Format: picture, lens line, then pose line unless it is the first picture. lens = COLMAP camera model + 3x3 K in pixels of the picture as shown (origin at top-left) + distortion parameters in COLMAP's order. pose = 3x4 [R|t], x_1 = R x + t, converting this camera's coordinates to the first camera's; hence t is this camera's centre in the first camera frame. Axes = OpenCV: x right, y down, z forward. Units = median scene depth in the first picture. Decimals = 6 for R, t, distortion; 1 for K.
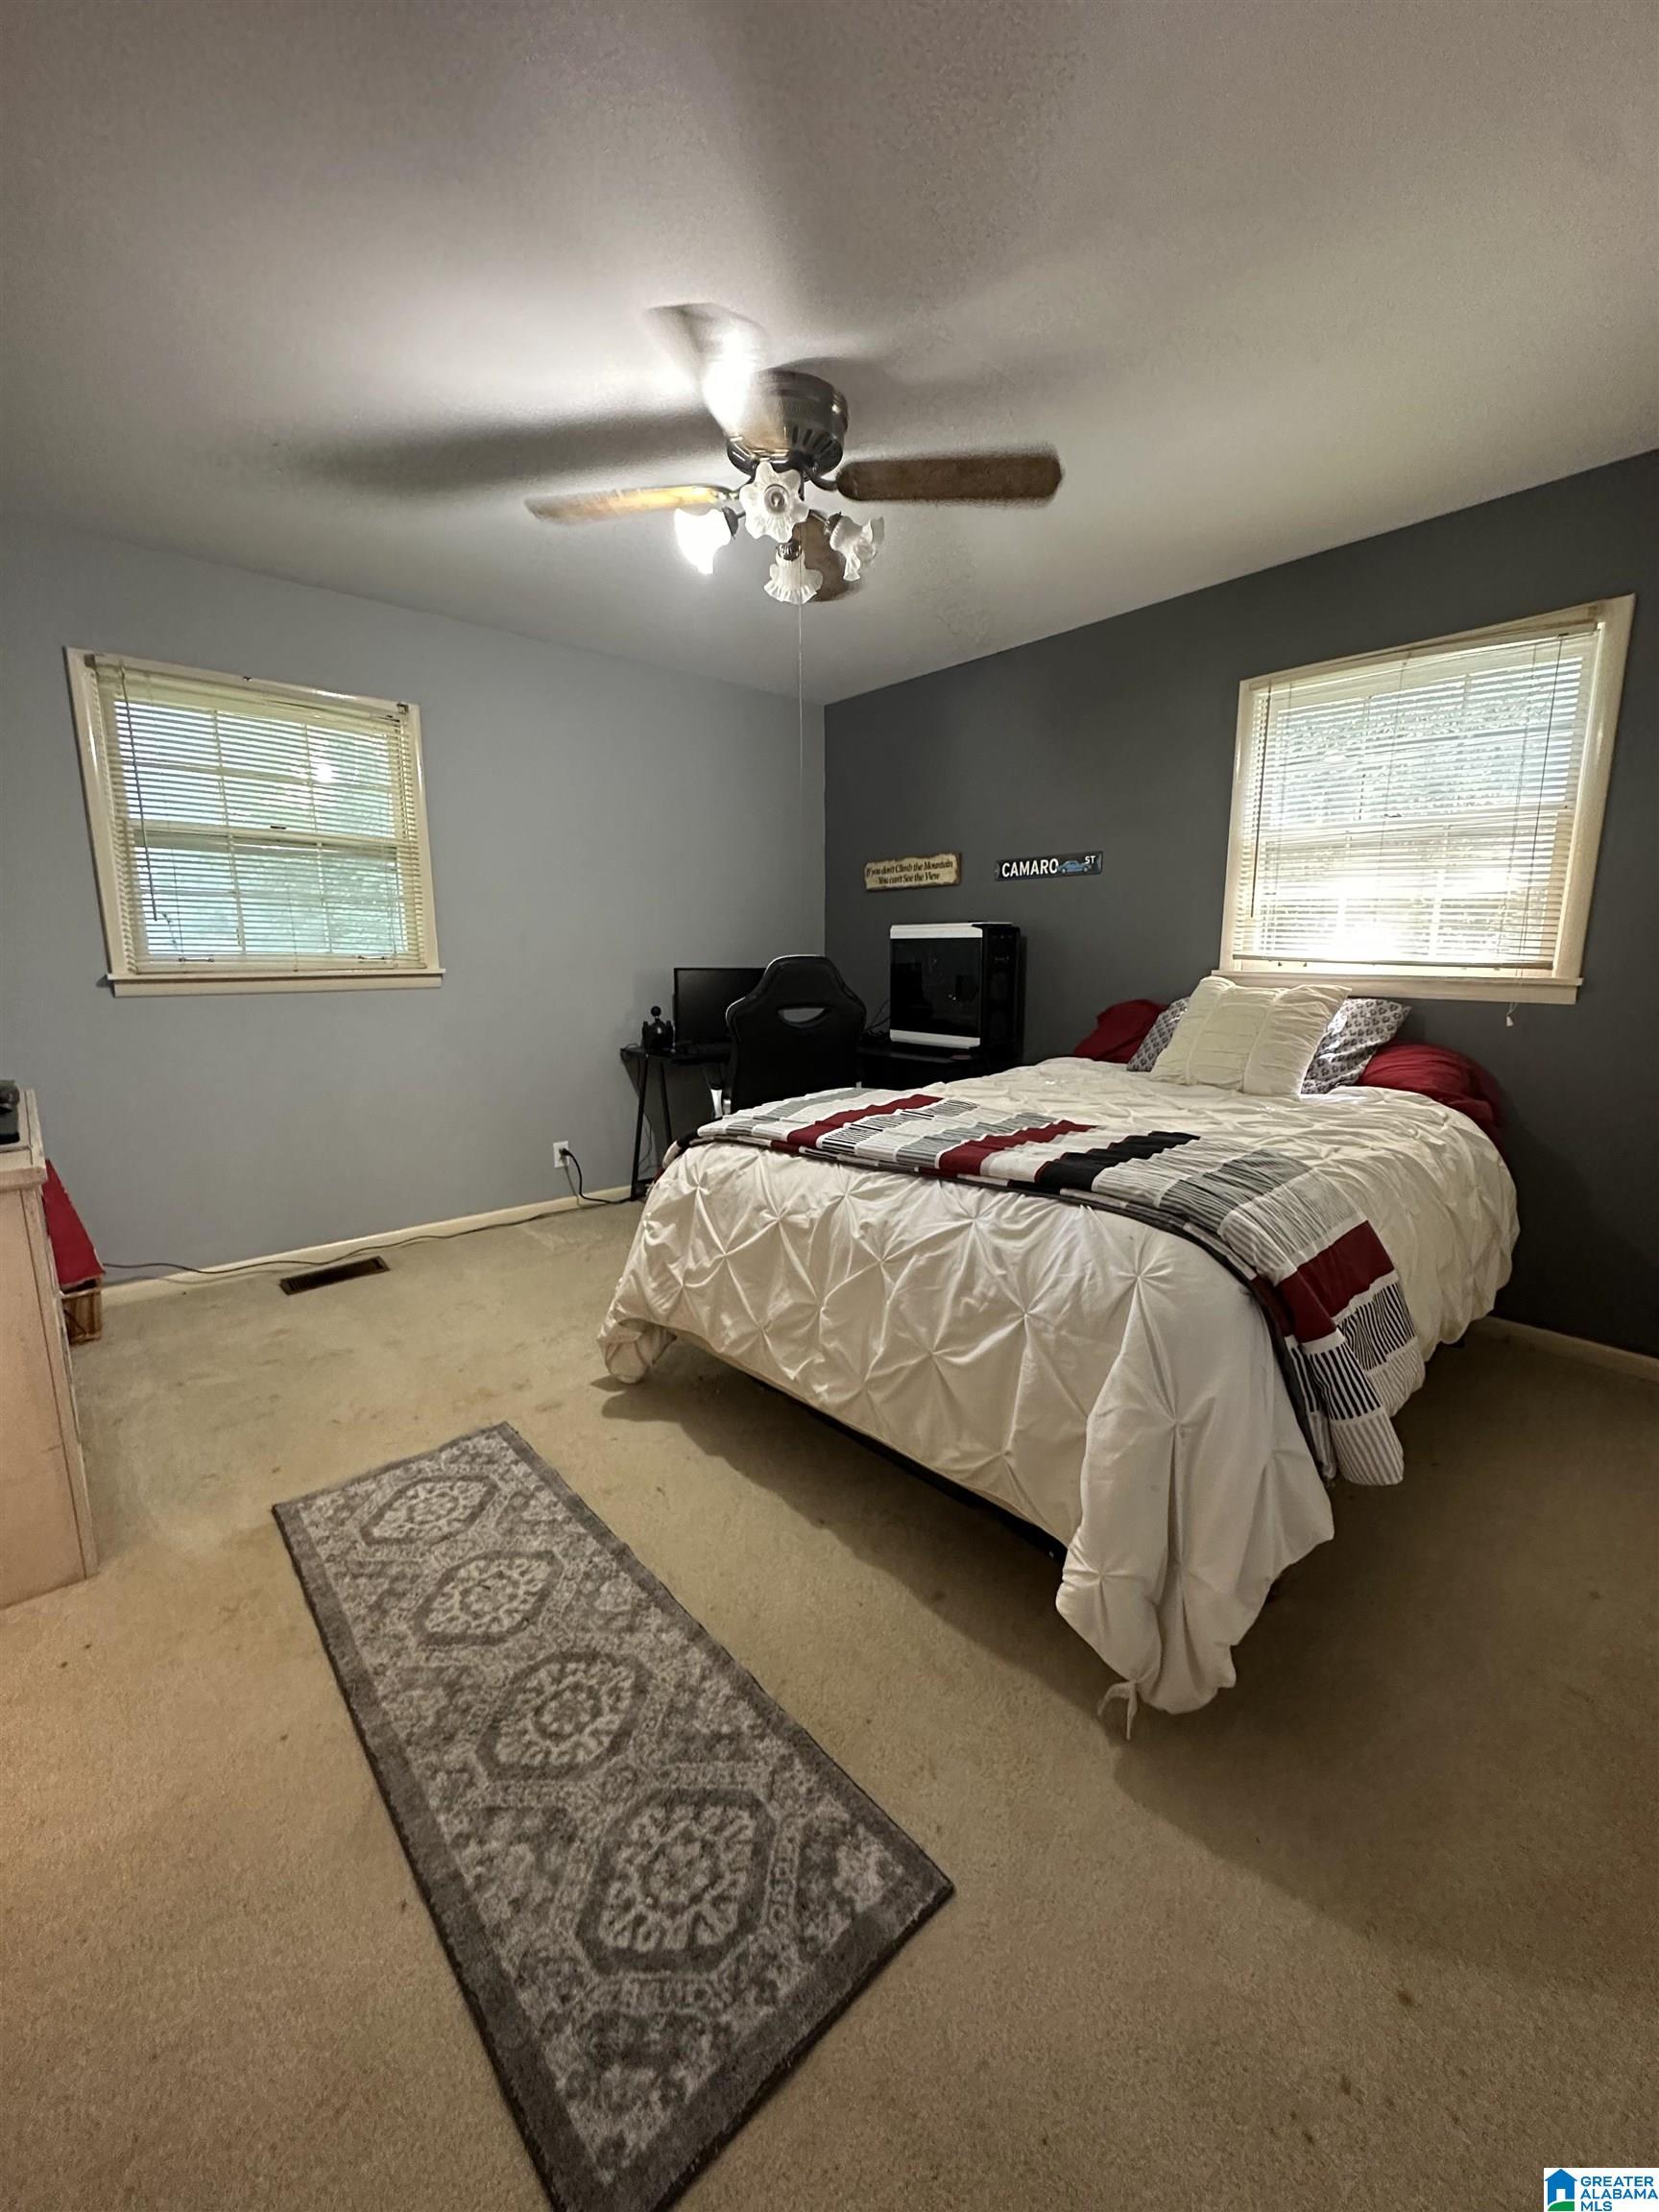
lens RADIAL K [[859.5, 0, 829.5], [0, 859.5, 1106.0], [0, 0, 1]] dist [-0.012641, -0.000134]
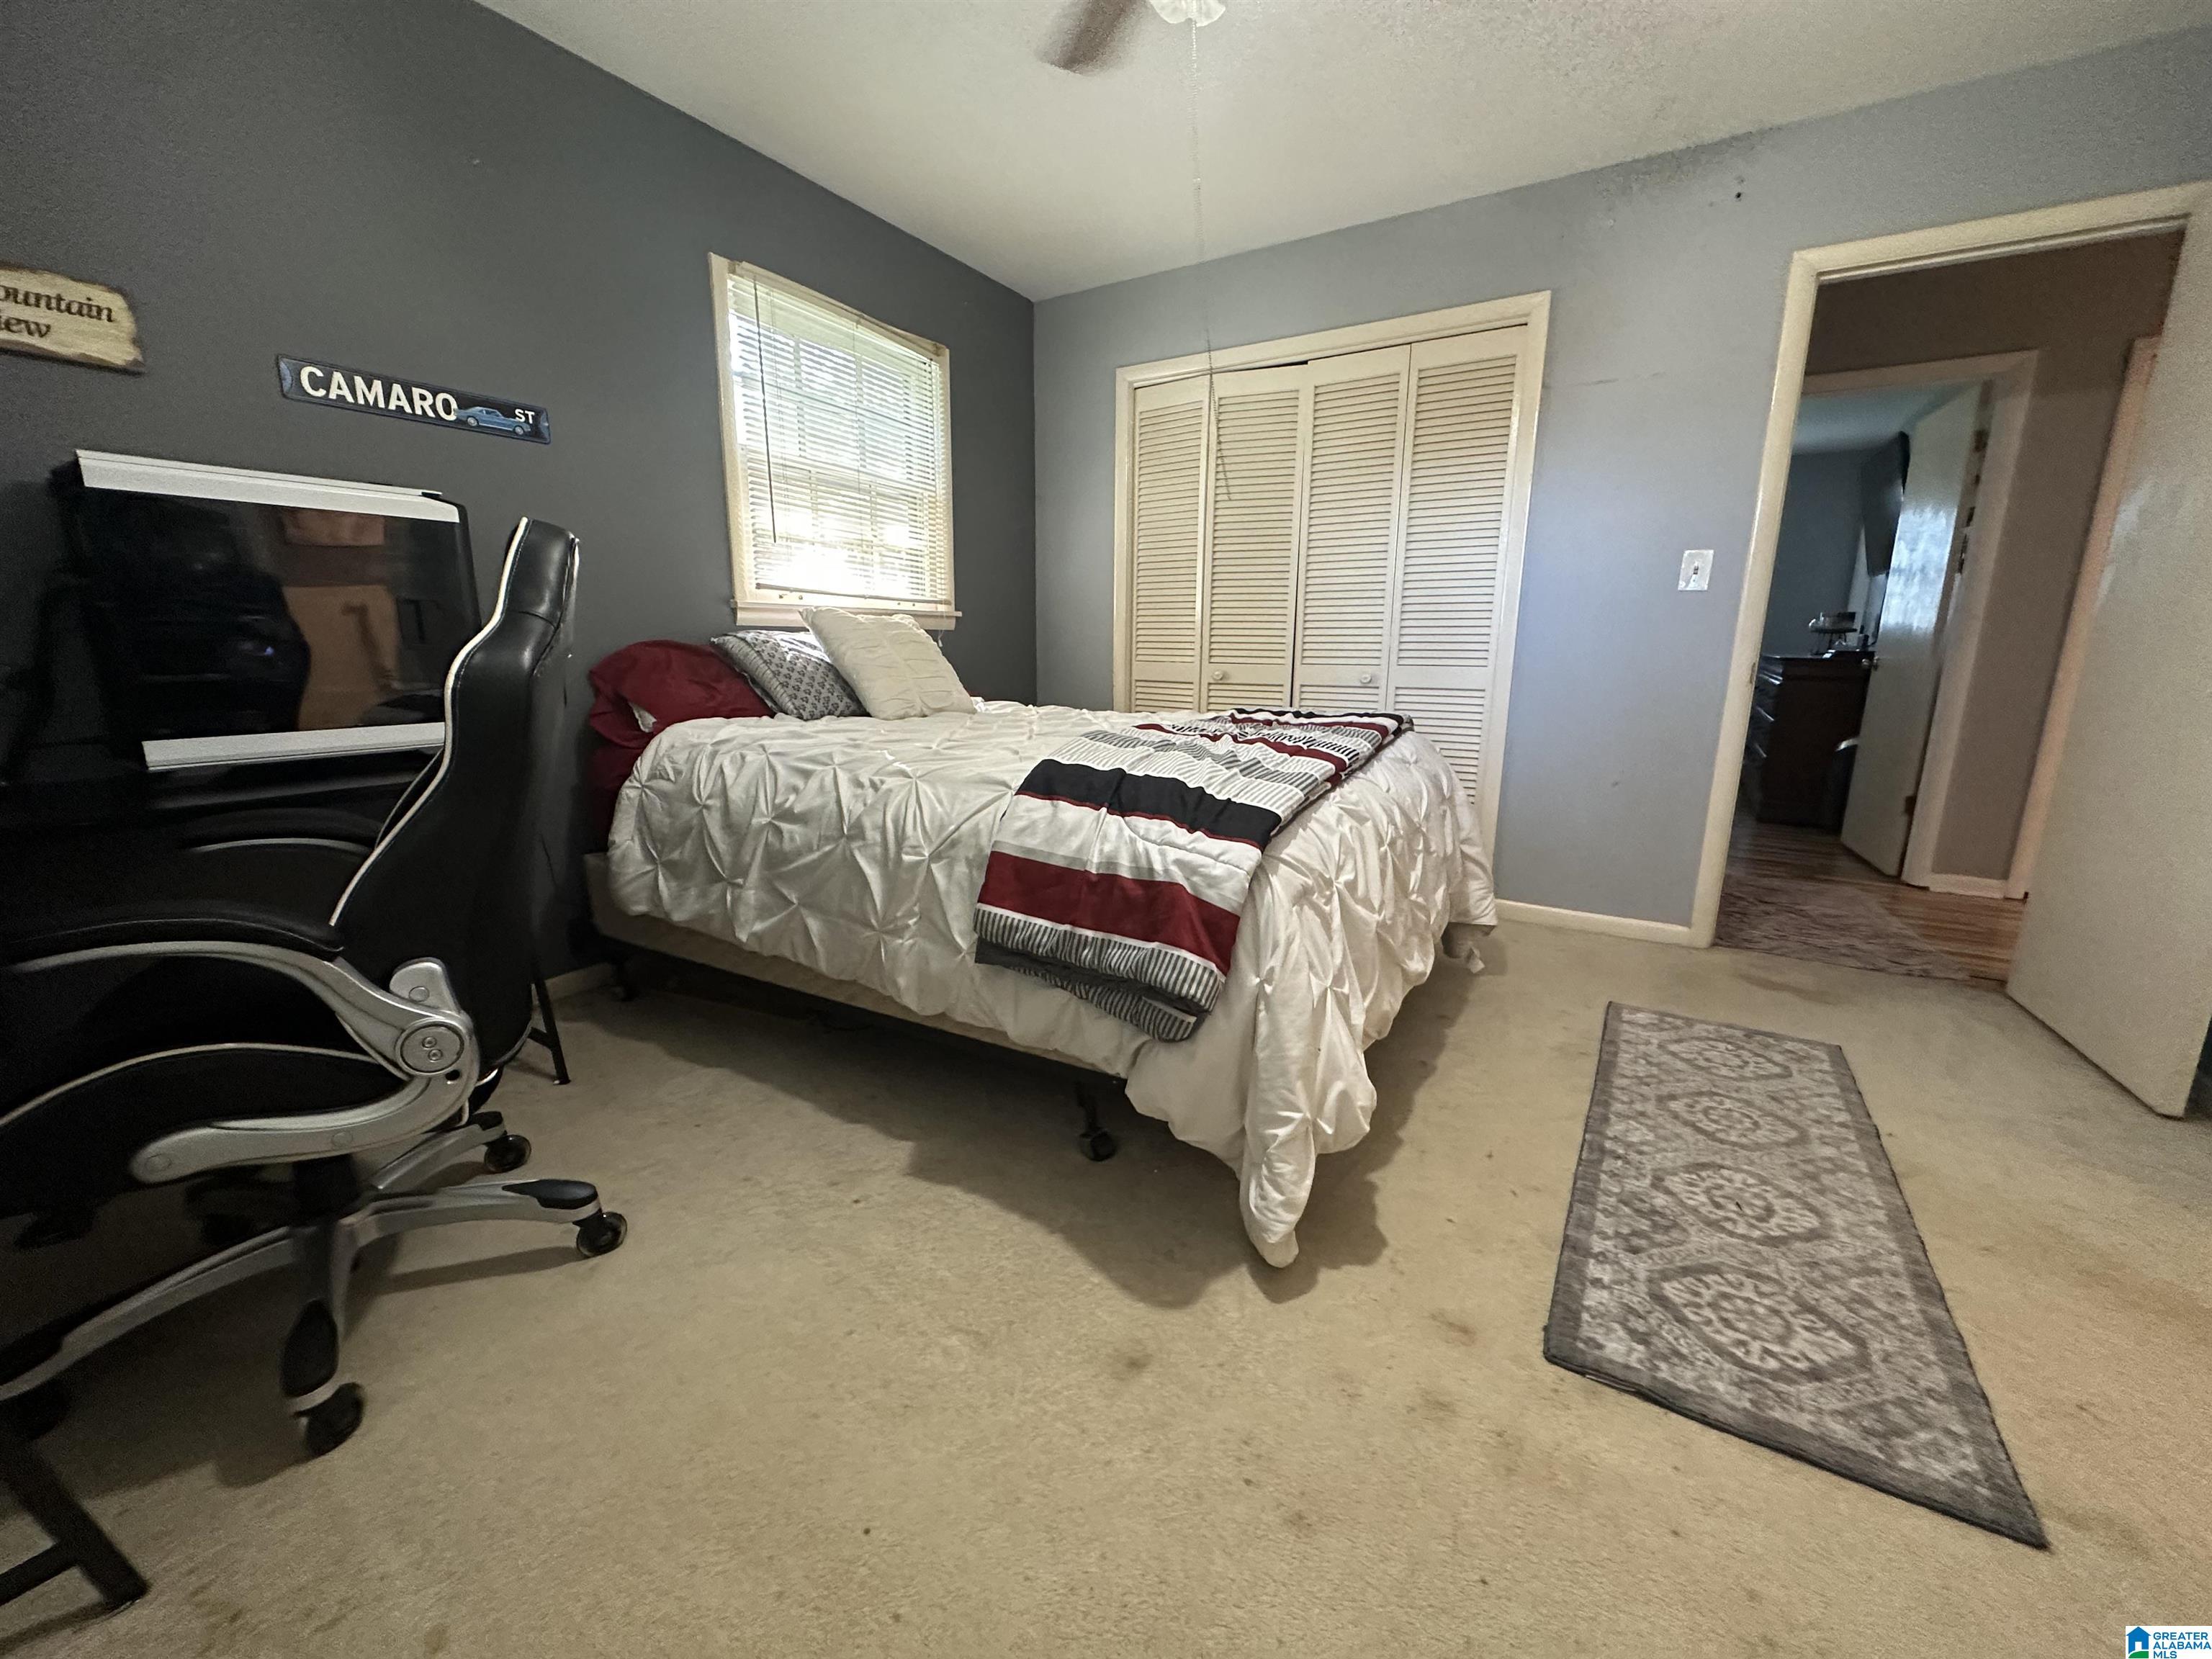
lens RADIAL K [[884.8, 0, 1106.0], [0, 884.8, 829.5], [0, 0, 1]] dist [-0.001987, 0.000338]
pose [[-0.278185, -0.200175, 0.939438, -0.878201], [0.169429, 0.952482, 0.253125, -0.170440], [-0.945467, 0.229583, -0.231050, 1.509389]]
